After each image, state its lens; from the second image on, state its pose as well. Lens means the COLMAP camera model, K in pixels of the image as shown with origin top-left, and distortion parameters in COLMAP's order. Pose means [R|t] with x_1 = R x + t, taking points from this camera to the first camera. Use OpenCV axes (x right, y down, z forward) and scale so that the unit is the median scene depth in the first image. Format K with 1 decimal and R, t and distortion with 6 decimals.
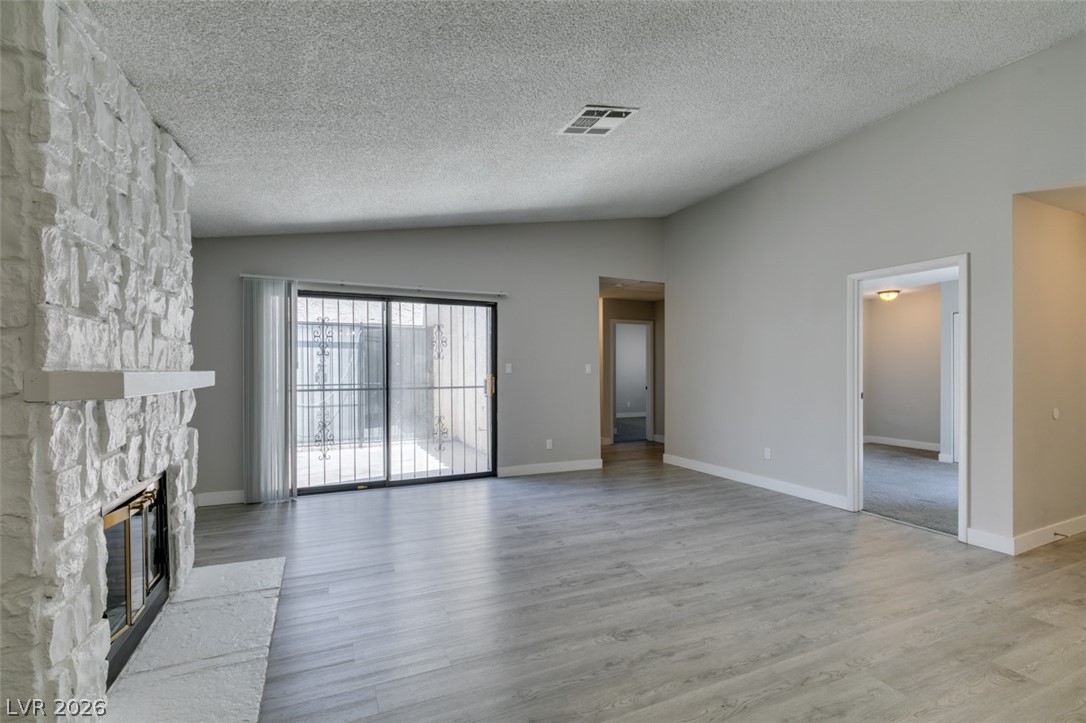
lens RADIAL K [[483.1, 0, 541.7], [0, 483.1, 368.5], [0, 0, 1]] dist [0.002454, -0.000135]
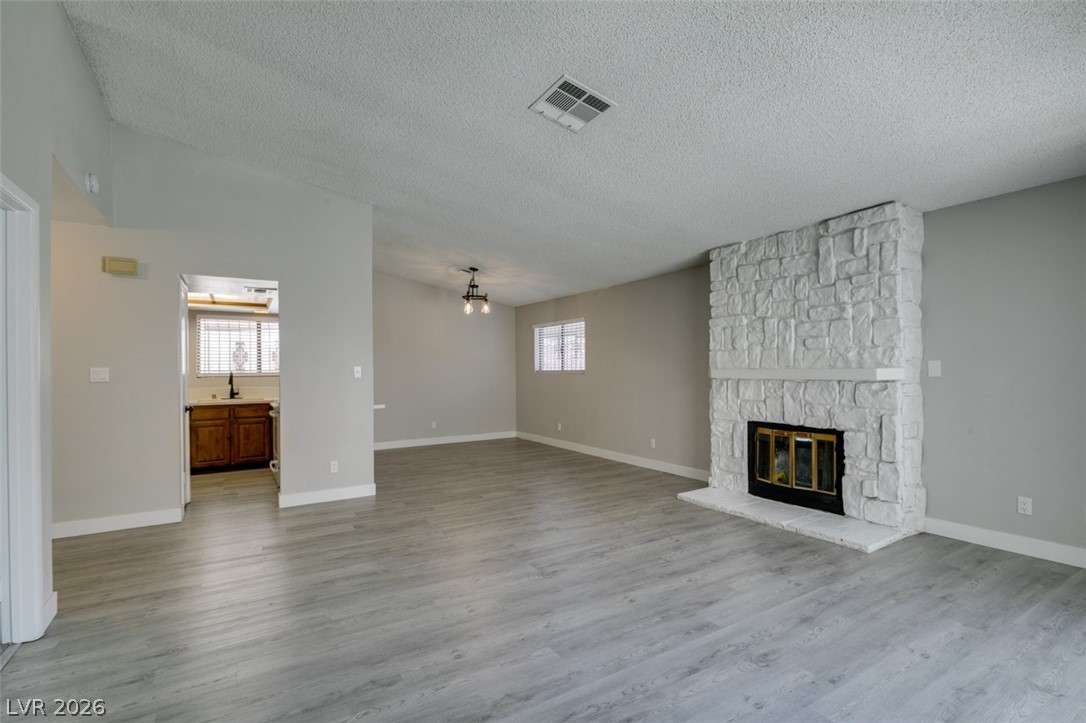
lens RADIAL K [[487.7, 0, 541.0], [0, 487.7, 370.6], [0, 0, 1]] dist [0.000560, -0.000236]
pose [[-0.991902, 0.010483, -0.126569, 0.306132], [0.010537, 0.999944, 0.000243, 0.001256], [0.126564, -0.001093, -0.991958, 1.972421]]
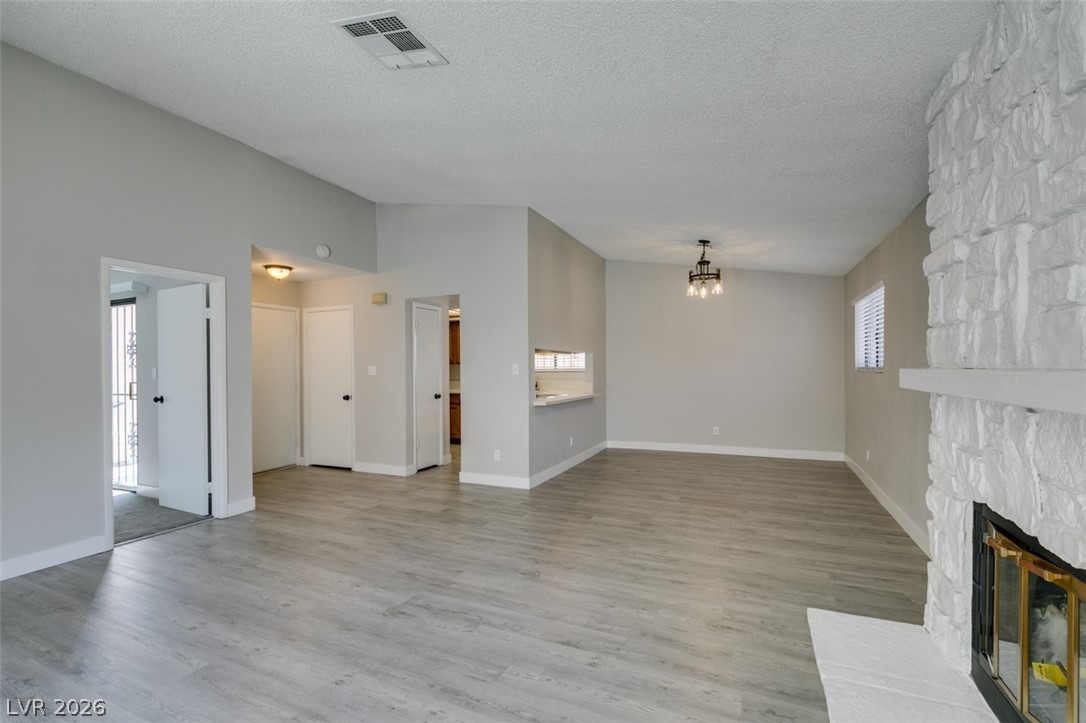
lens RADIAL K [[487.7, 0, 541.0], [0, 487.7, 370.6], [0, 0, 1]] dist [0.000560, -0.000236]
pose [[-0.661243, 0.003618, 0.750163, -0.617031], [0.008866, 0.999956, 0.002992, -0.001041], [-0.750119, 0.008630, -0.661246, 1.361888]]
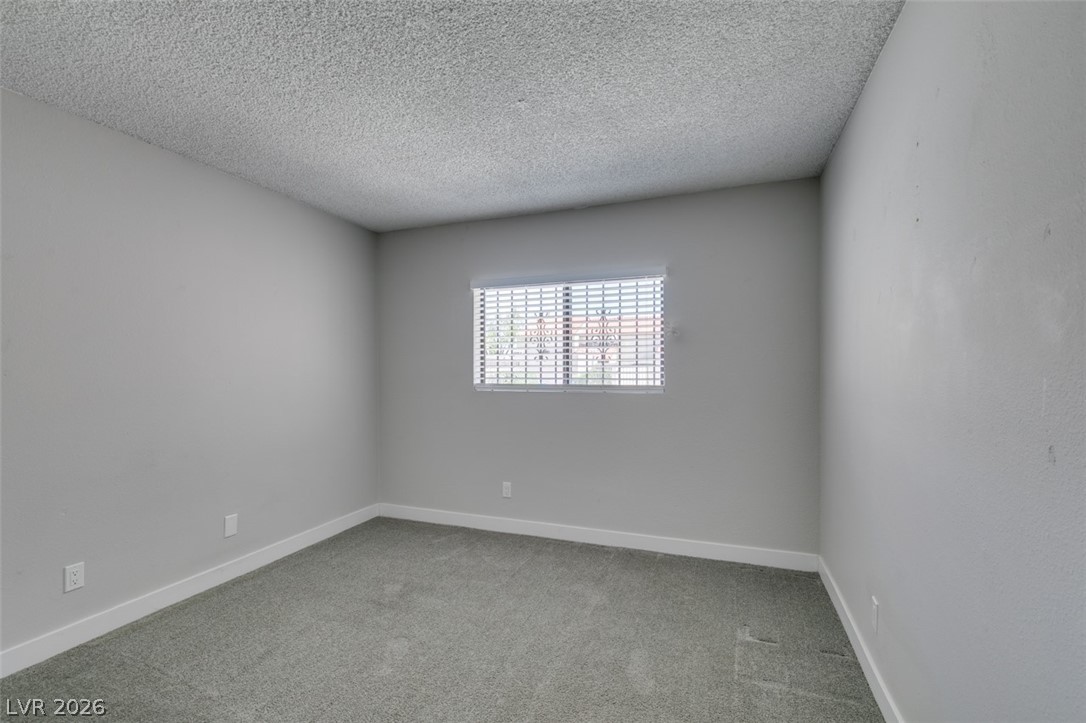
lens RADIAL K [[486.1, 0, 541.6], [0, 486.1, 368.3], [0, 0, 1]] dist [0.002868, -0.000366]
pose [[-0.708269, -0.022350, -0.705589, 0.725484], [-0.010135, 0.999718, -0.021493, -0.009038], [0.705870, -0.008072, -0.708295, 0.190574]]
